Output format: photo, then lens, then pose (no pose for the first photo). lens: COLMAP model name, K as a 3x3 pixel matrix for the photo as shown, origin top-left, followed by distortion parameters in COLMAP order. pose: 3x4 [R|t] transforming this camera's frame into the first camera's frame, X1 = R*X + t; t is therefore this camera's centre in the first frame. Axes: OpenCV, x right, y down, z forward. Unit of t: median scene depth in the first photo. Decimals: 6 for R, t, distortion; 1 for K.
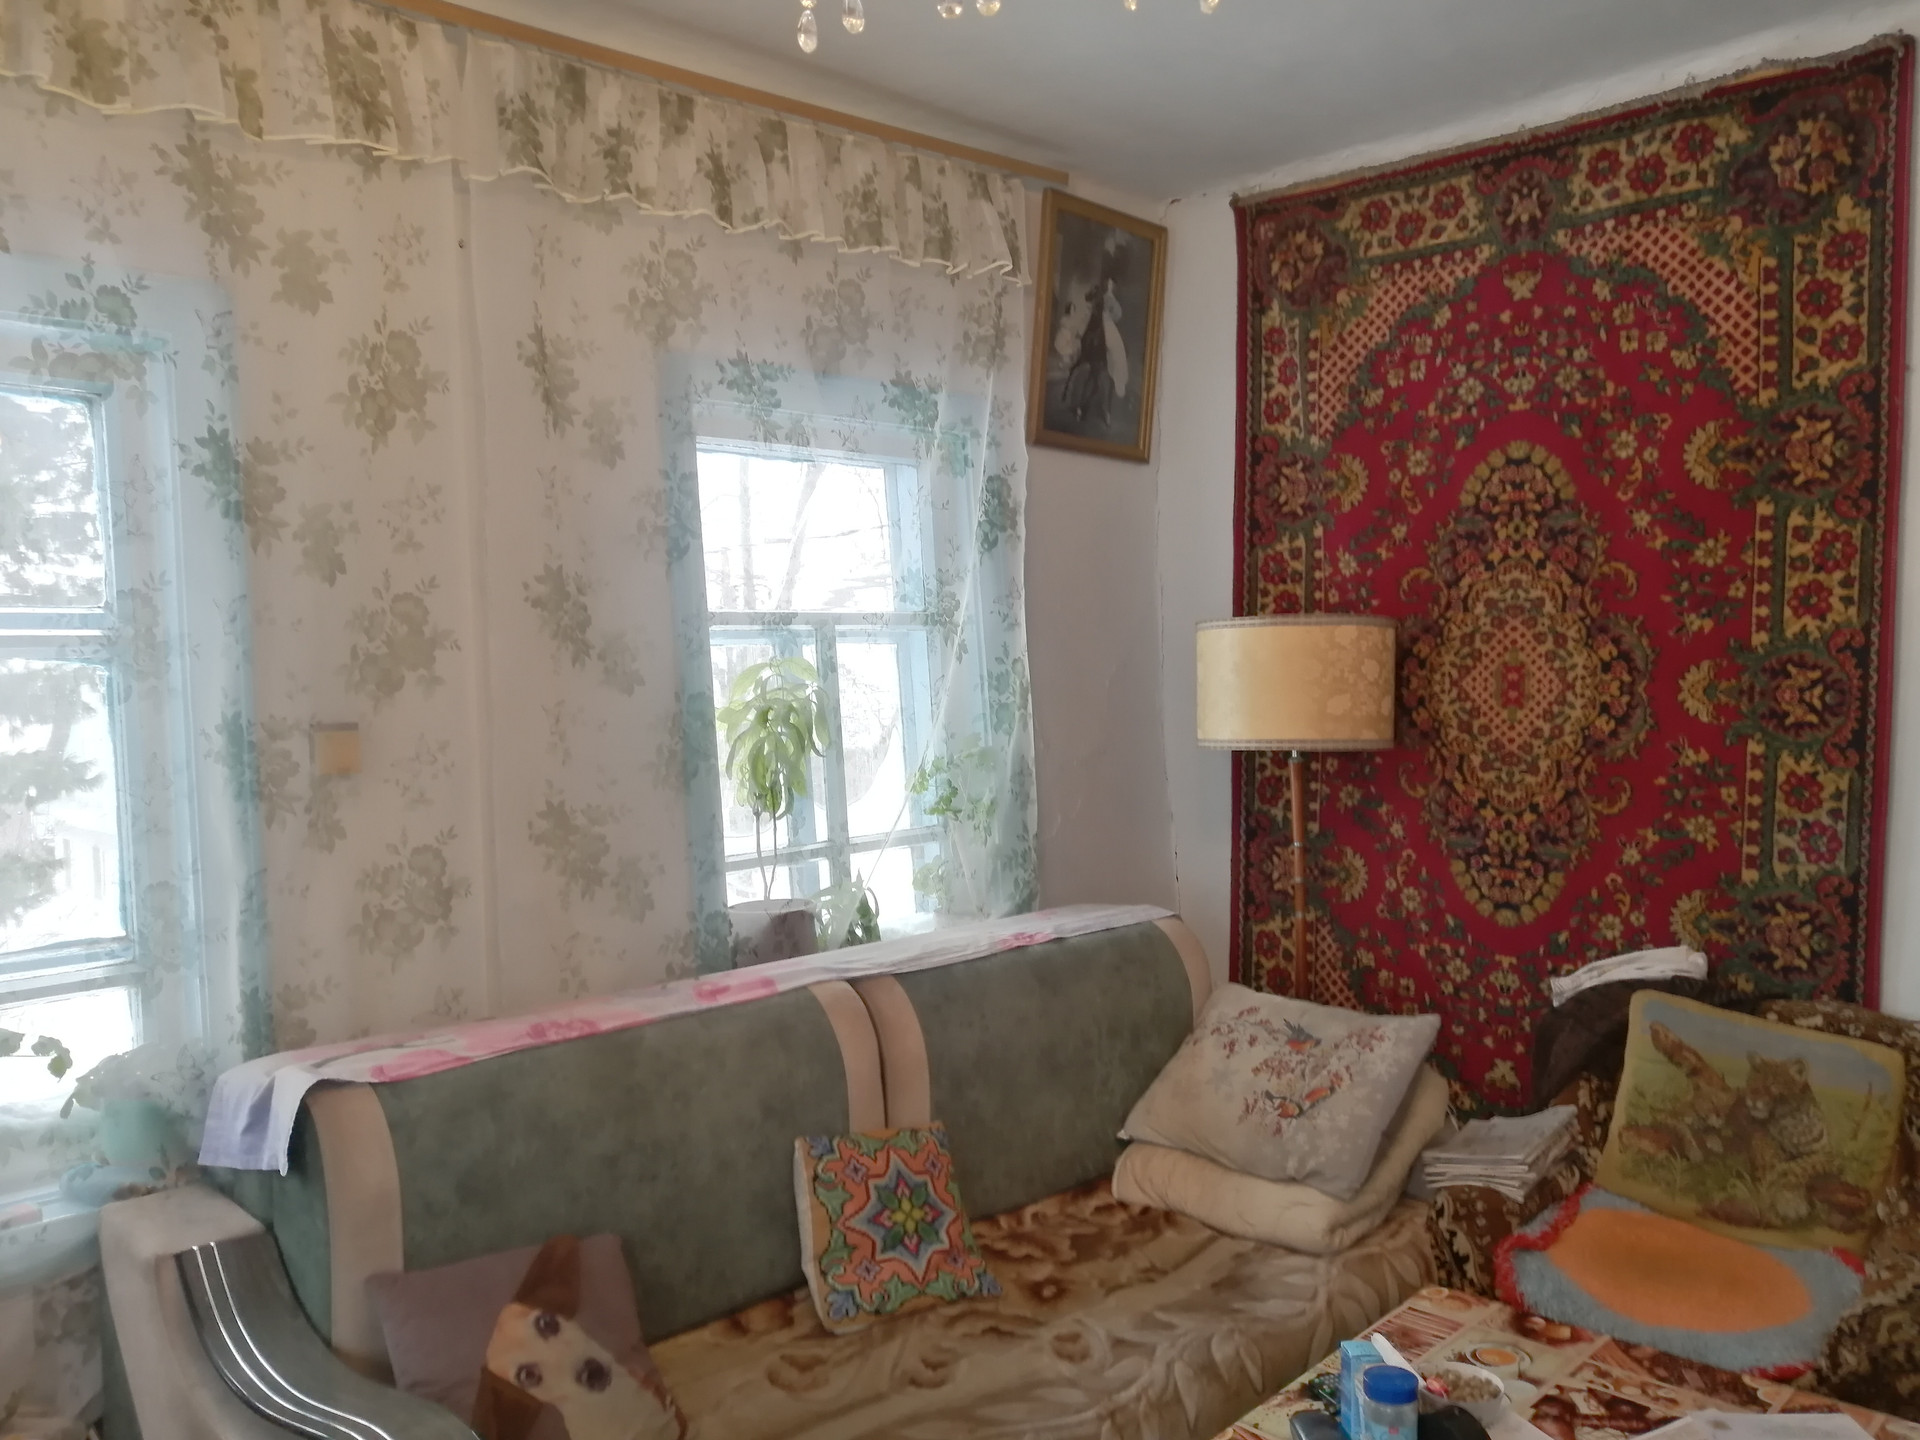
lens RADIAL K [[1504.9, 0, 968.7], [0, 1504.9, 728.5], [0, 0, 1]] dist [-0.012504, 0.039400]
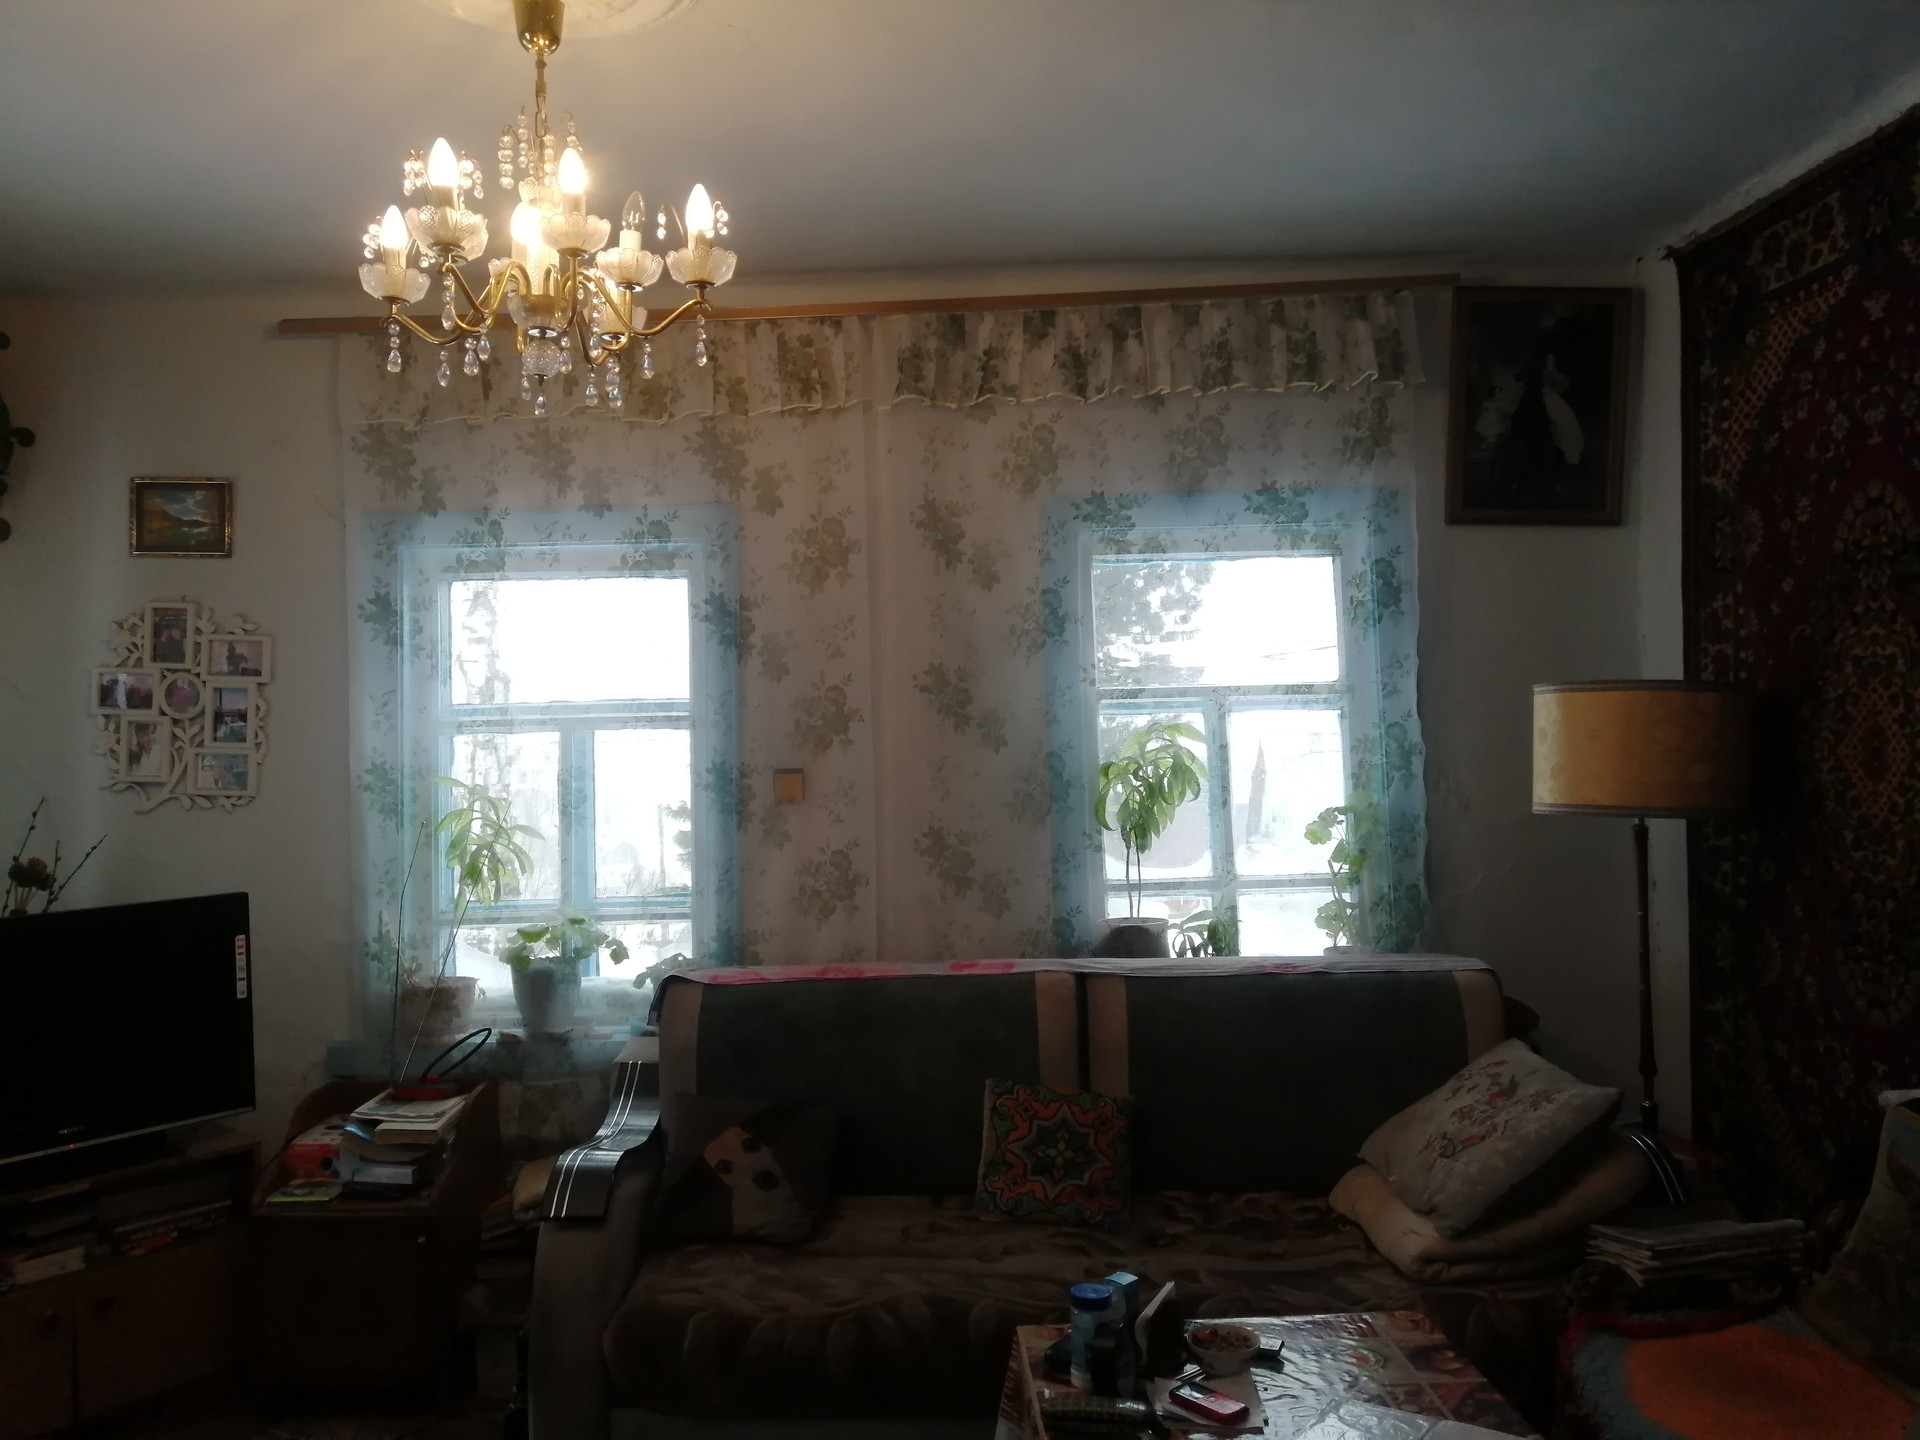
lens RADIAL K [[1487.2, 0, 972.2], [0, 1487.2, 735.2], [0, 0, 1]] dist [0.004664, 0.005840]
pose [[0.722040, 0.003618, -0.691842, 0.586983], [-0.024661, 0.999485, -0.020511, -0.008439], [0.691412, 0.031872, 0.721757, -0.000397]]
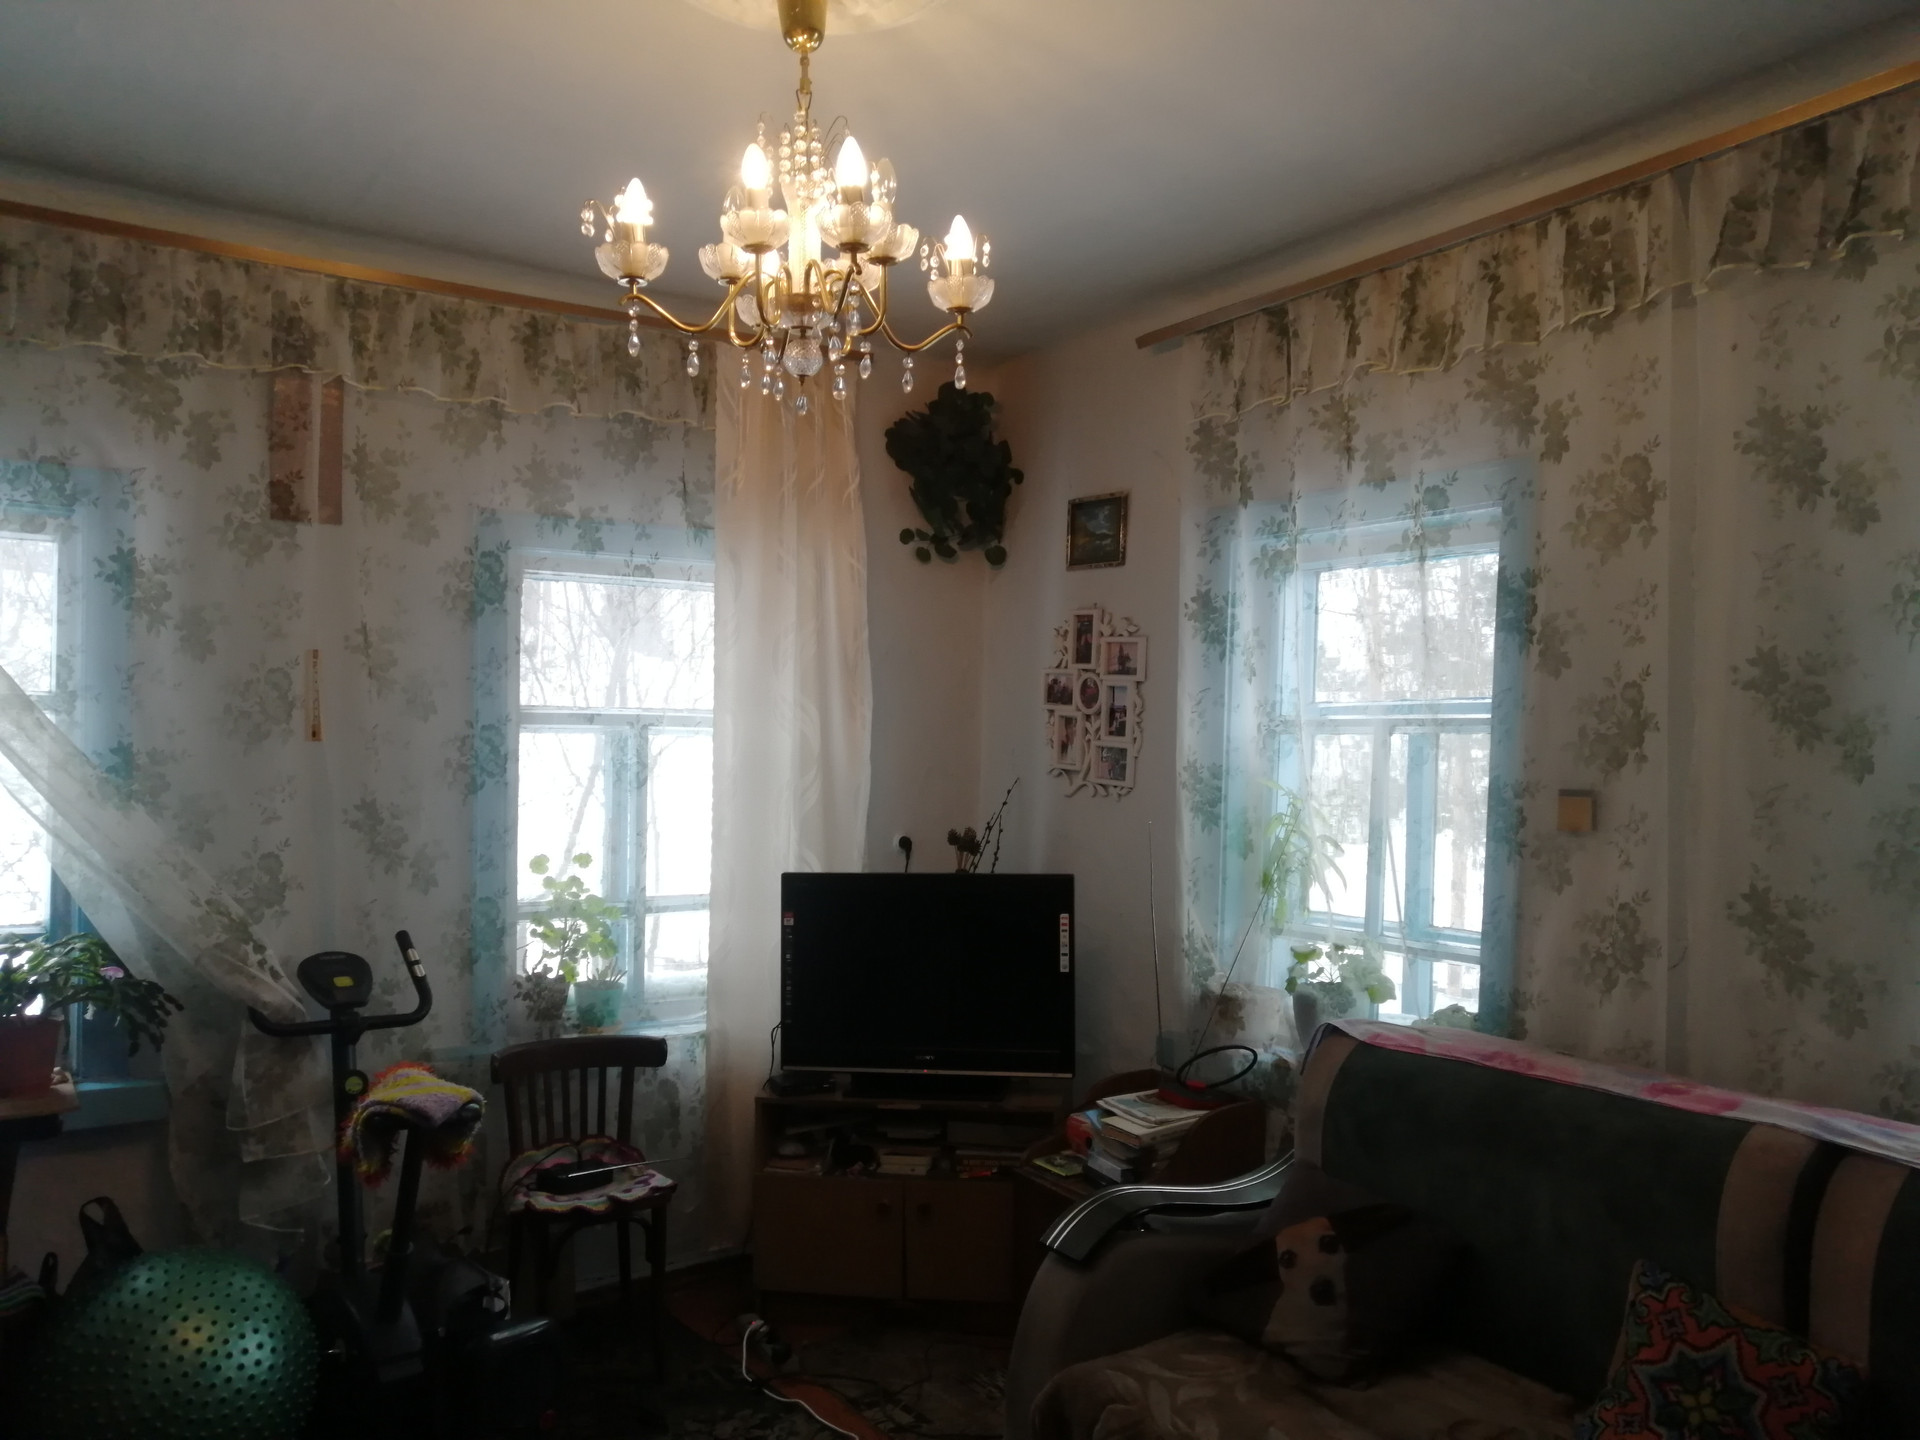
lens RADIAL K [[1504.9, 0, 968.7], [0, 1504.9, 728.5], [0, 0, 1]] dist [-0.012504, 0.039400]
pose [[-0.182463, 0.009800, -0.983164, 0.632223], [-0.053978, 0.998342, 0.019969, -0.037250], [0.981730, 0.056713, -0.181631, 0.535140]]
